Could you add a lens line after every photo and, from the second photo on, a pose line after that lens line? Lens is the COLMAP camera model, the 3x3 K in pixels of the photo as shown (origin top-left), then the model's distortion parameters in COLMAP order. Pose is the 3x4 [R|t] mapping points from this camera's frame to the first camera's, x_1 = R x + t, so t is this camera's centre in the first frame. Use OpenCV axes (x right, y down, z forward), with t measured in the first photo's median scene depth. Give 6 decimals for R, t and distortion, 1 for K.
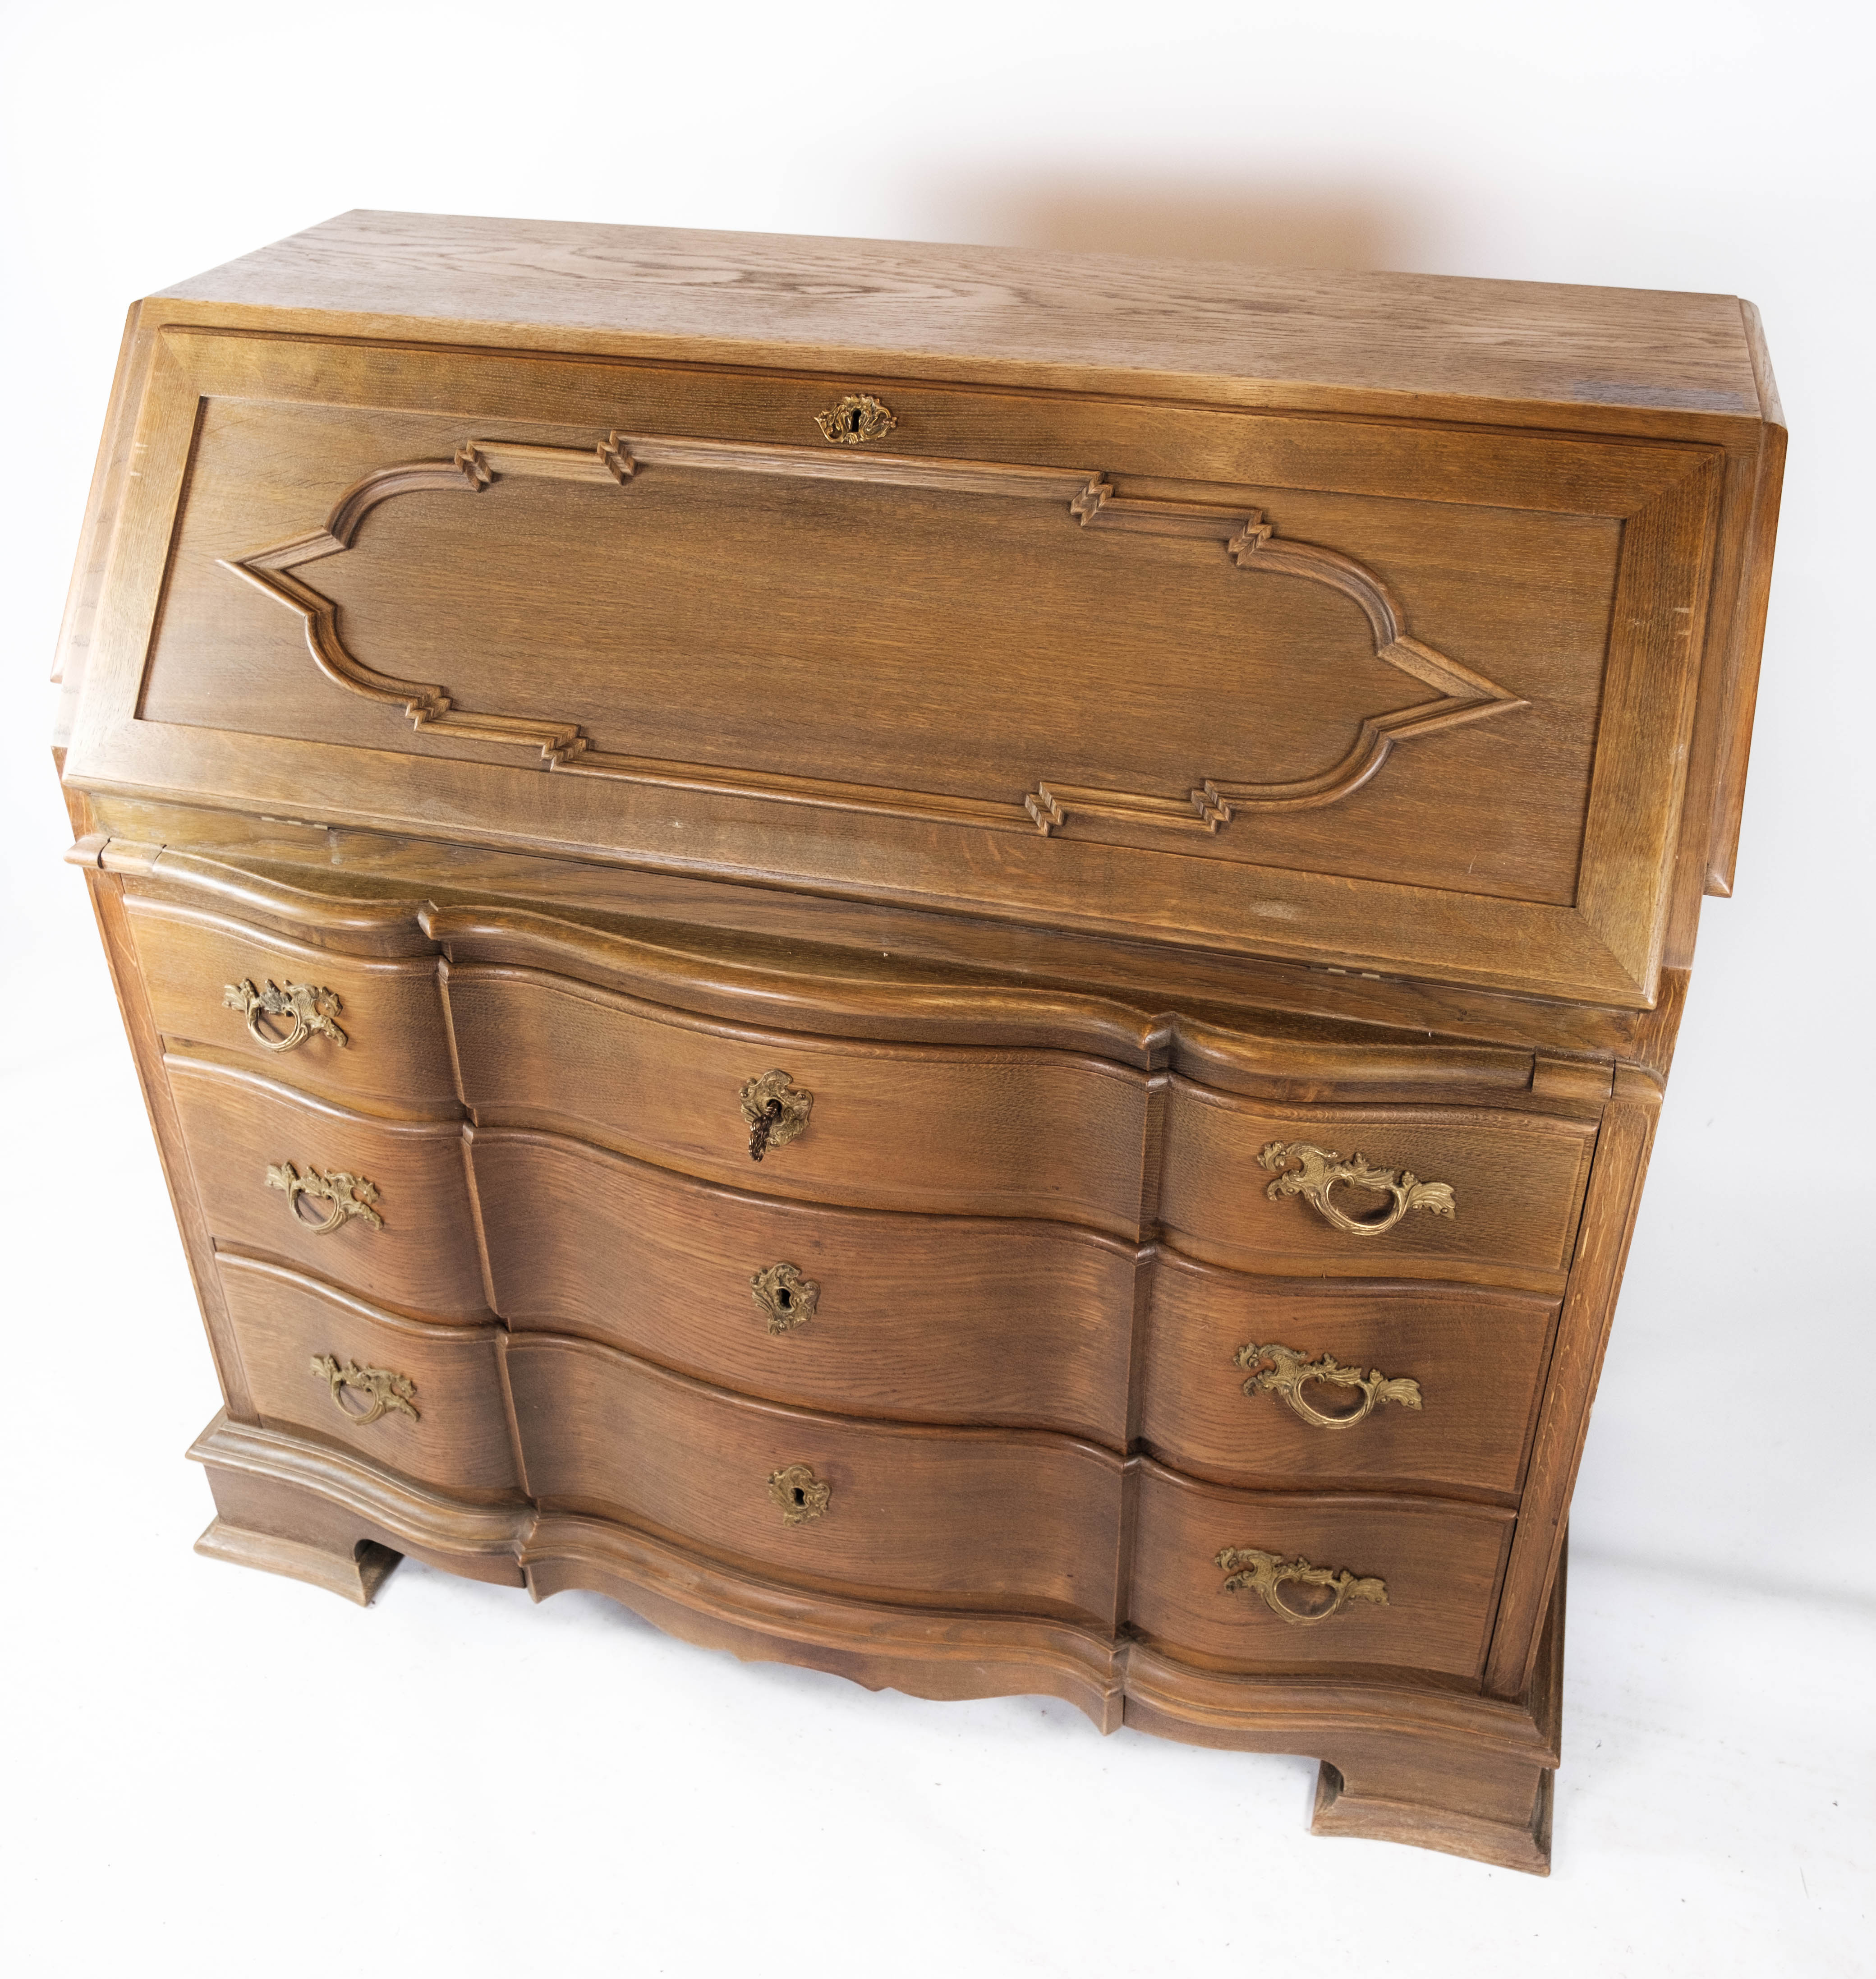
lens RADIAL K [[1918.6, 0, 970.0], [0, 1918.6, 908.4], [0, 0, 1]] dist [-0.053970, 0.000000]
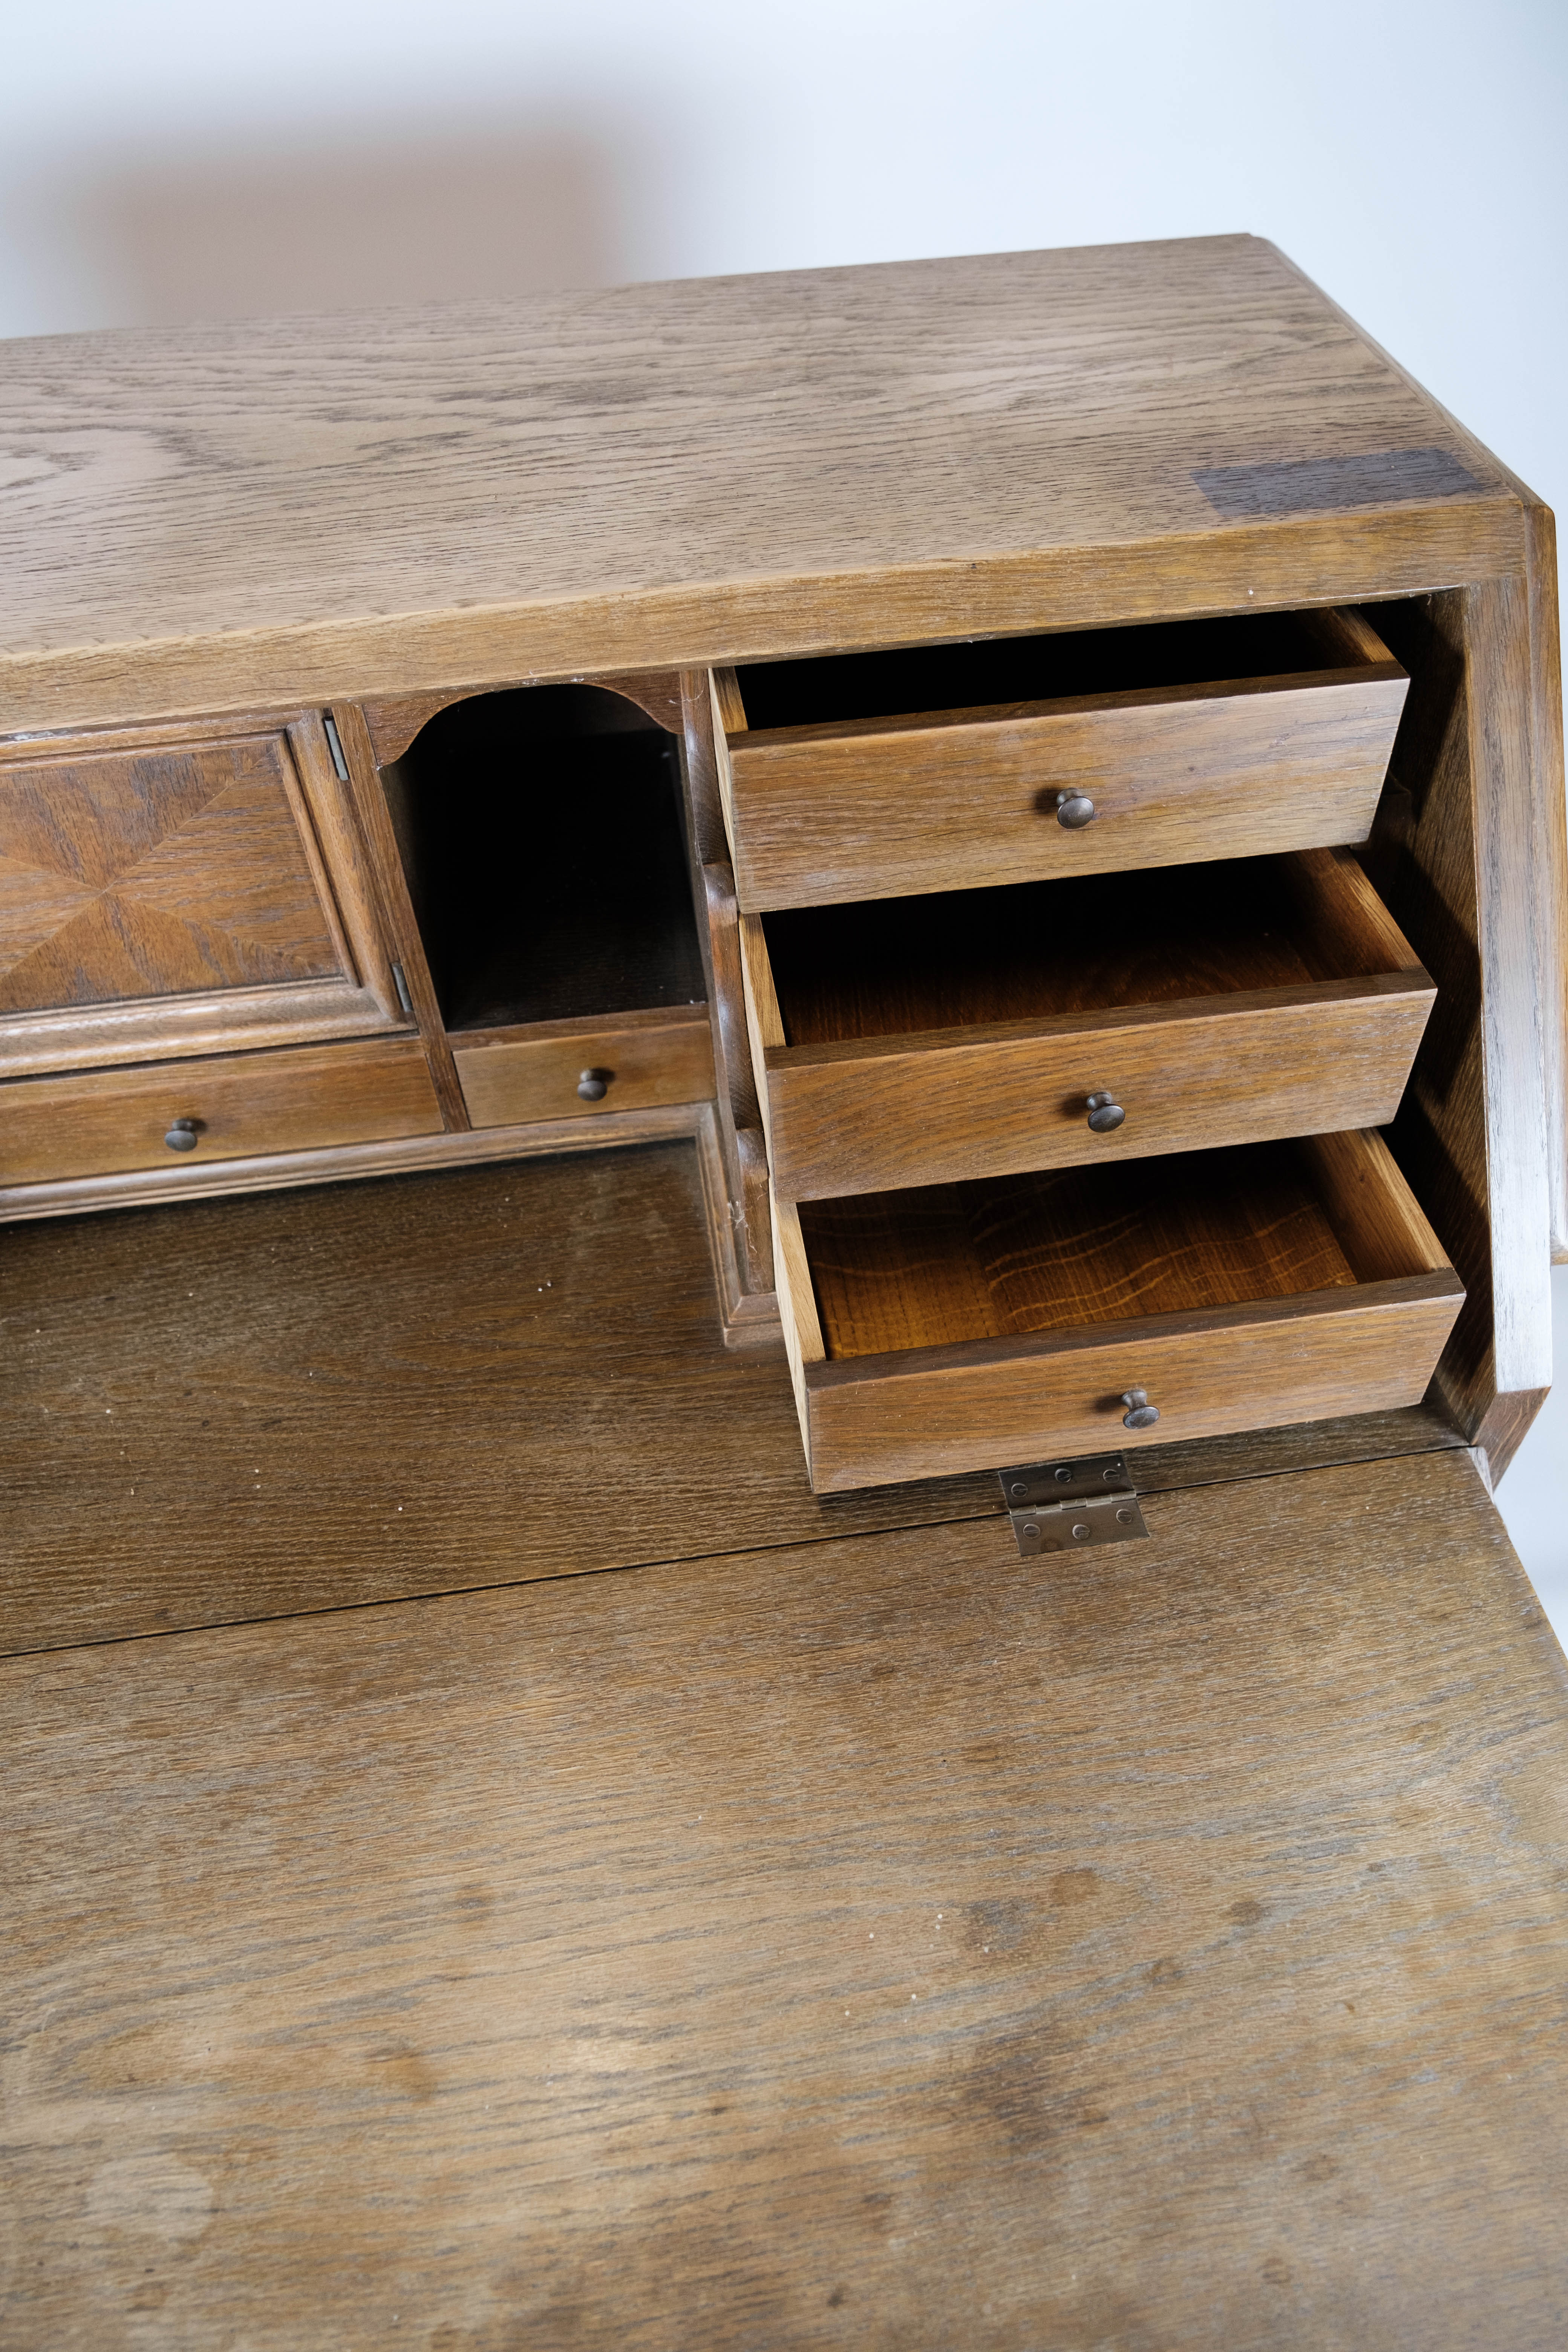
lens RADIAL K [[1590.1, 0, 794.7], [0, 1590.1, 1179.4], [0, 0, 1]] dist [-0.024703, 0.000765]
pose [[0.914360, -0.312502, 0.257465, 0.006190], [0.235335, 0.927602, 0.290124, -0.218512], [-0.329489, -0.204687, 0.921705, 0.480232]]
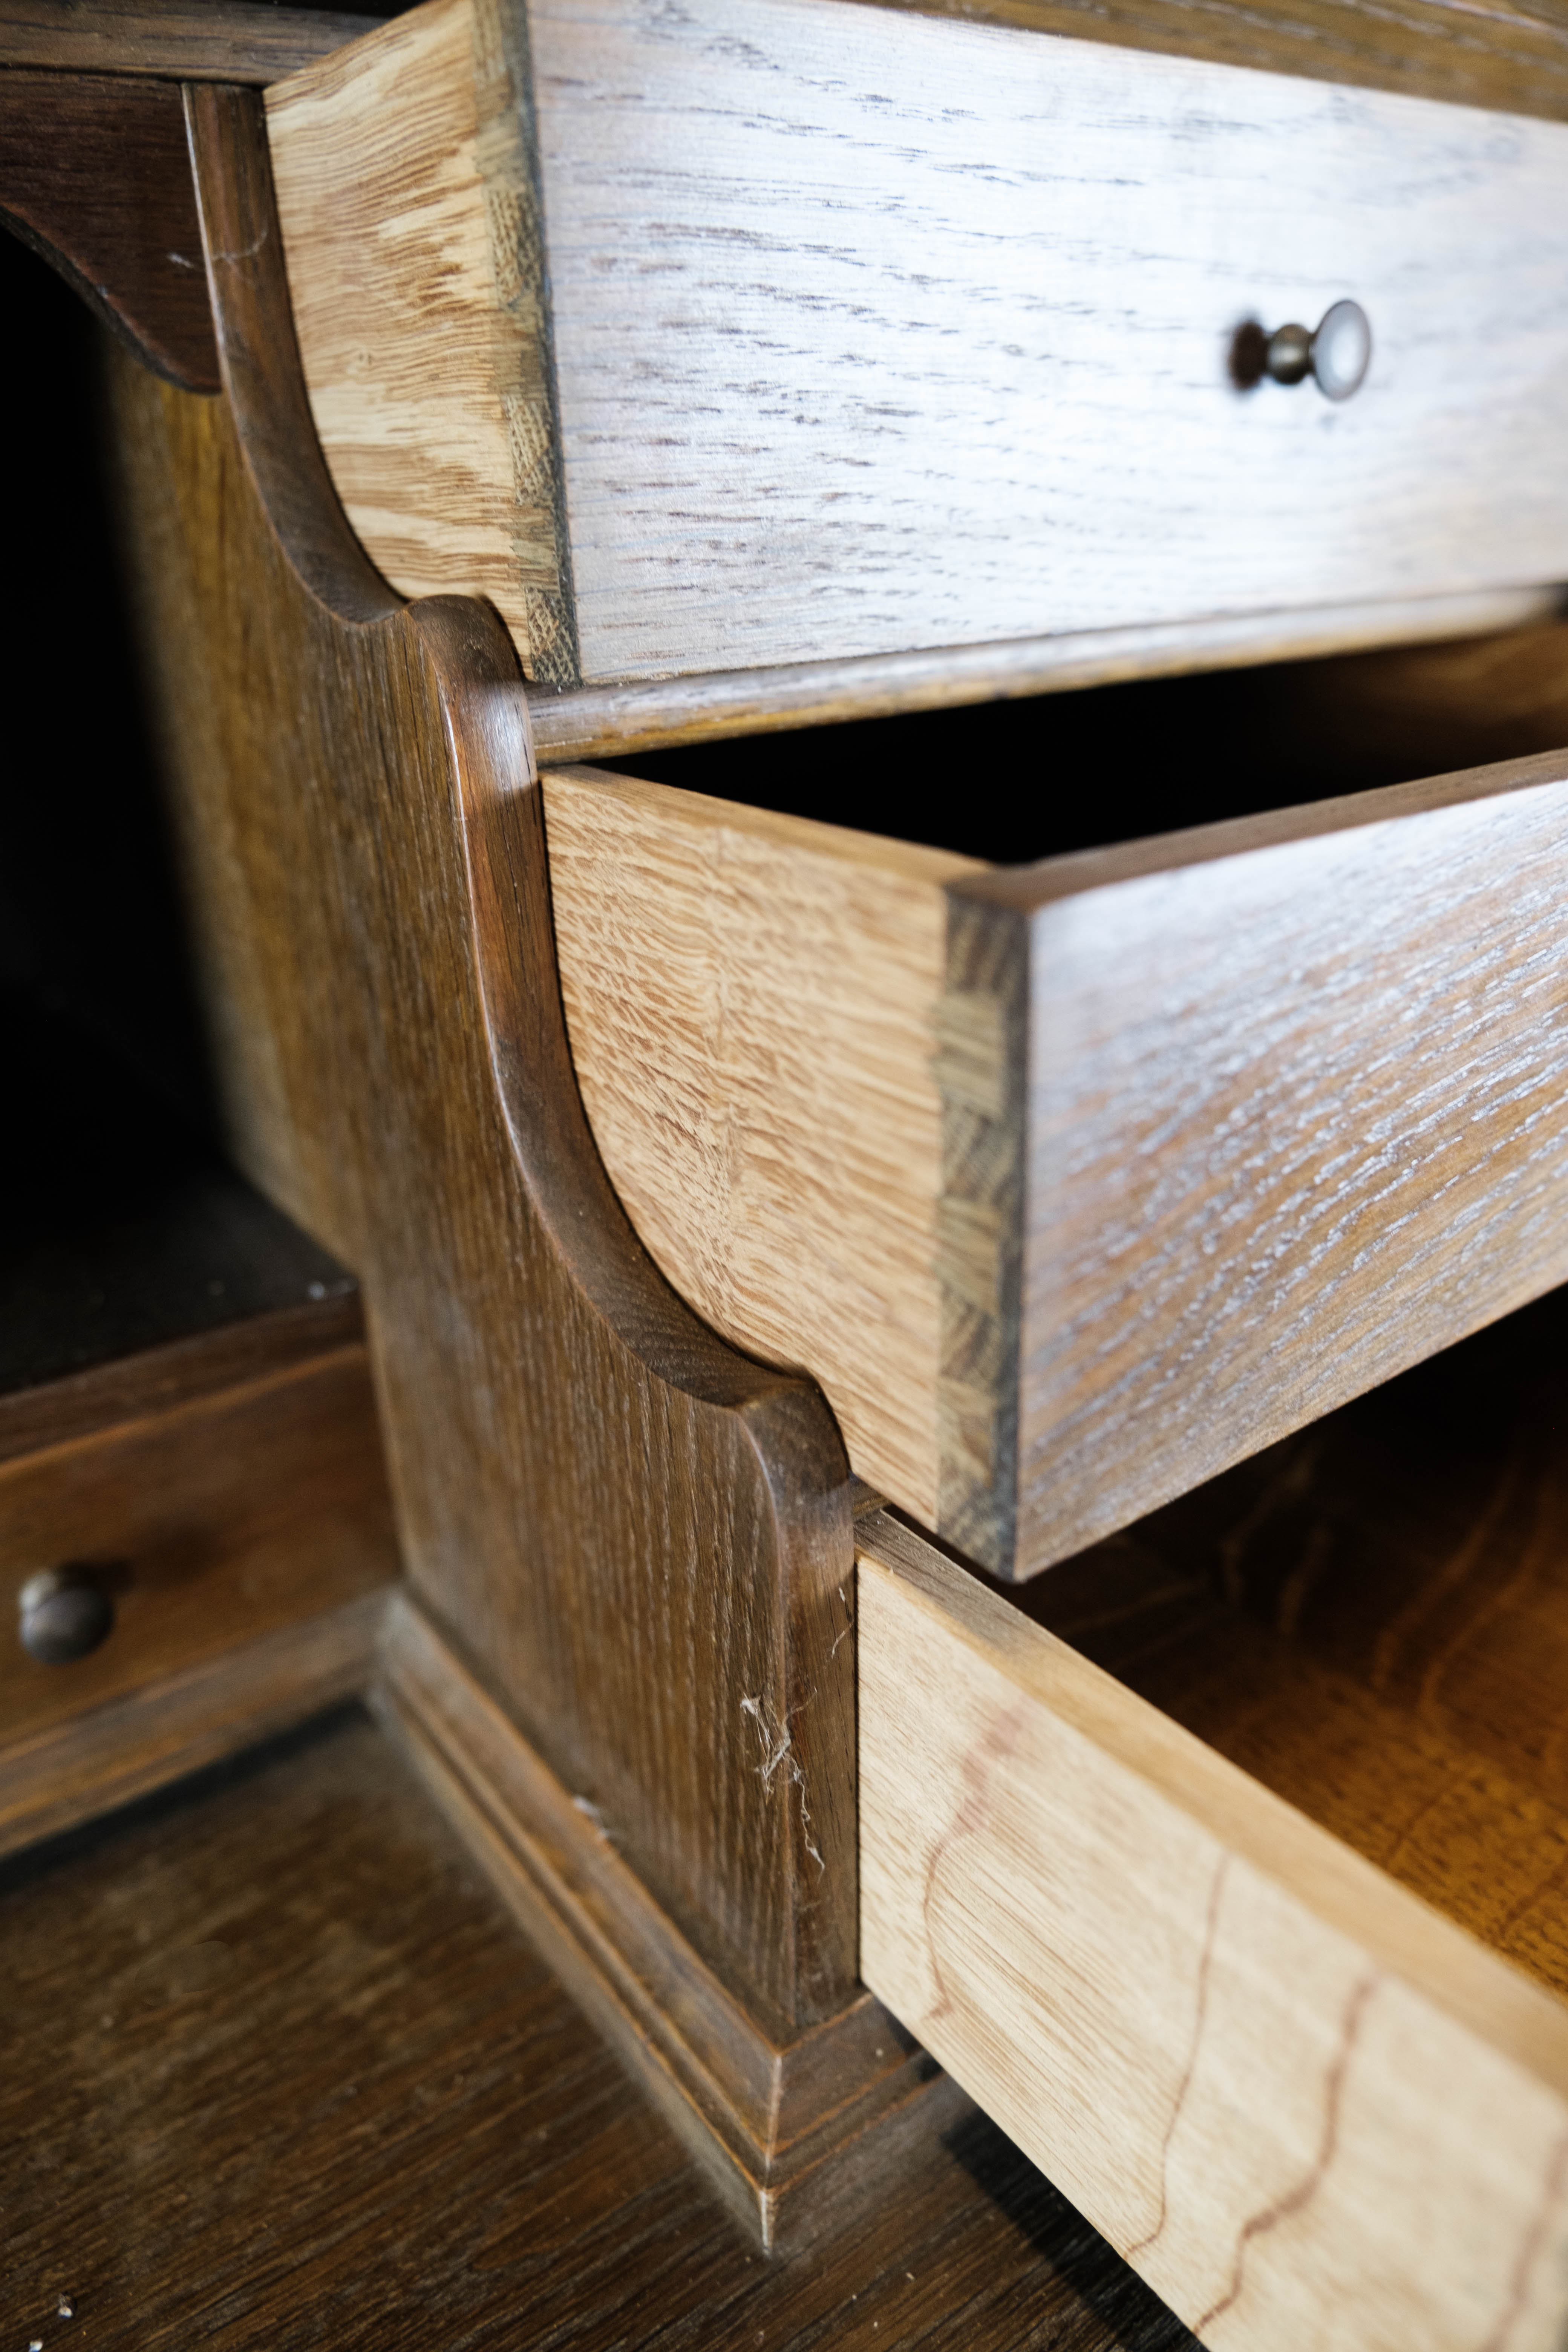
lens RADIAL K [[1590.1, 0, 792.4], [0, 1590.1, 1181.4], [0, 0, 1]] dist [-0.024703, 0.000765]
pose [[0.612535, -0.328973, 0.718733, 0.029711], [0.437640, 0.898338, 0.038205, -0.119032], [-0.658234, 0.291144, 0.694236, 0.822618]]
